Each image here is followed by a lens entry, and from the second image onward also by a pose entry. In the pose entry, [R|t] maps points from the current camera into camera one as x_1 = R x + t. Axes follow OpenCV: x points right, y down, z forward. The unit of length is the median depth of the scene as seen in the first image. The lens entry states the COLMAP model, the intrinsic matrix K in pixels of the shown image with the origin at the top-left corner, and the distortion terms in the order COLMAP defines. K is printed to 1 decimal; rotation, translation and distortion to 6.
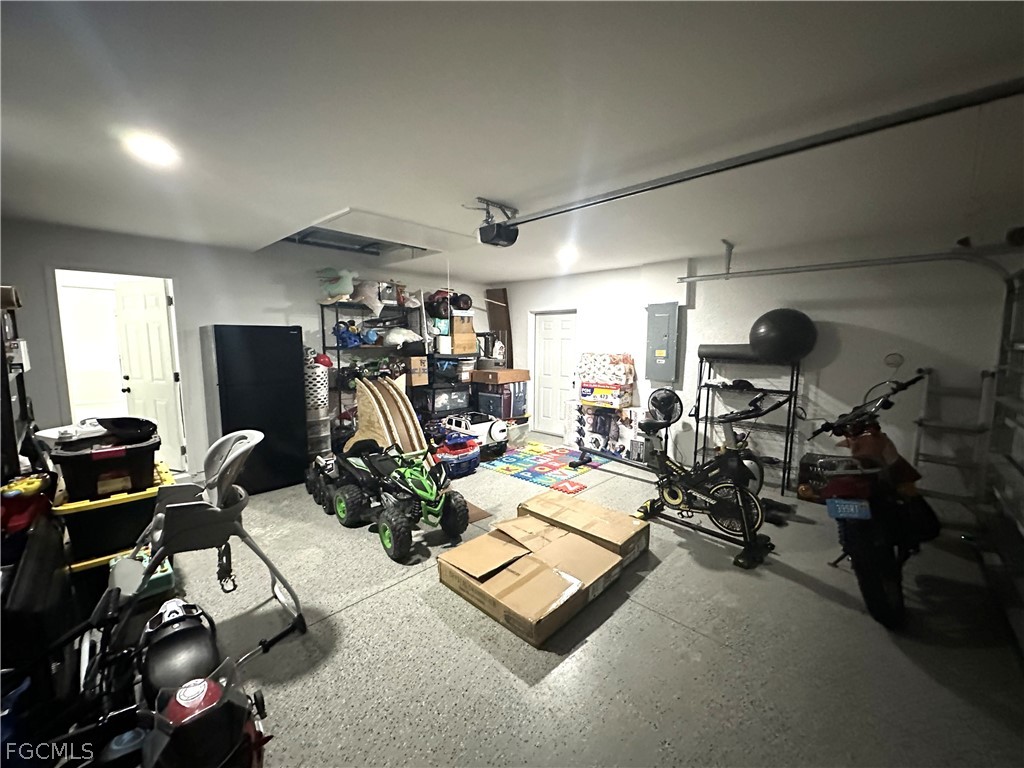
lens RADIAL K [[409.9, 0, 511.4], [0, 409.9, 384.1], [0, 0, 1]] dist [-0.002124, 0.000192]
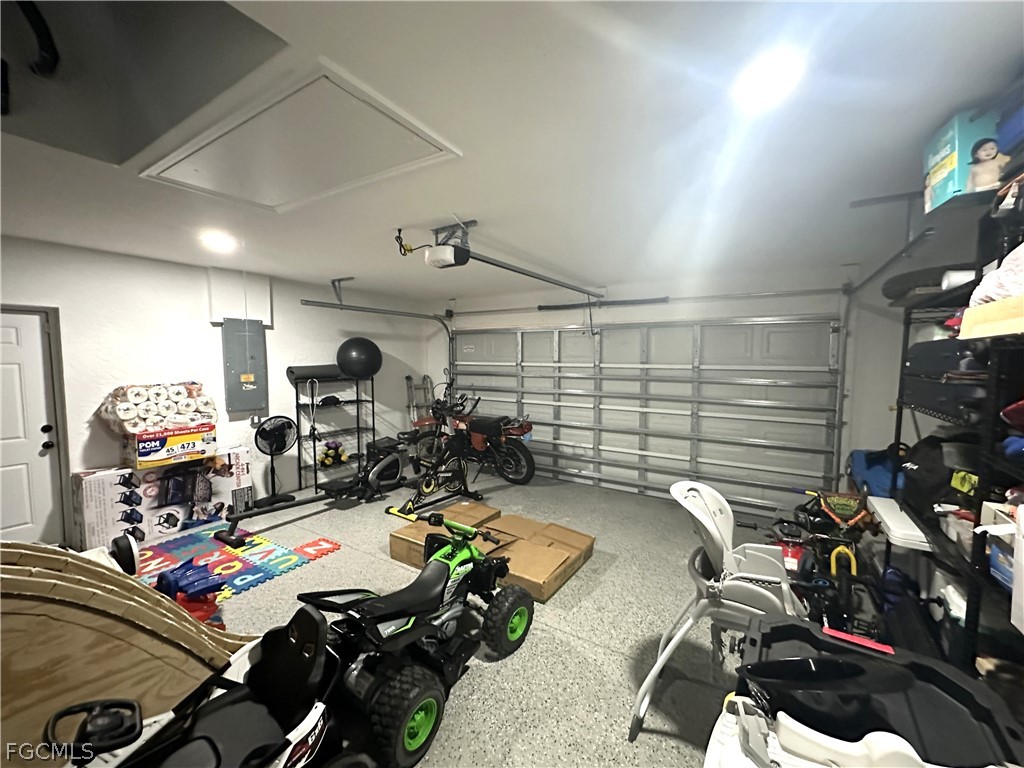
lens RADIAL K [[409.9, 0, 511.4], [0, 409.9, 384.1], [0, 0, 1]] dist [-0.002124, 0.000192]
pose [[-0.176232, -0.073719, 0.981584, -0.593100], [0.102791, 0.990362, 0.092833, -0.088587], [-0.978967, 0.117258, -0.166956, 0.625711]]
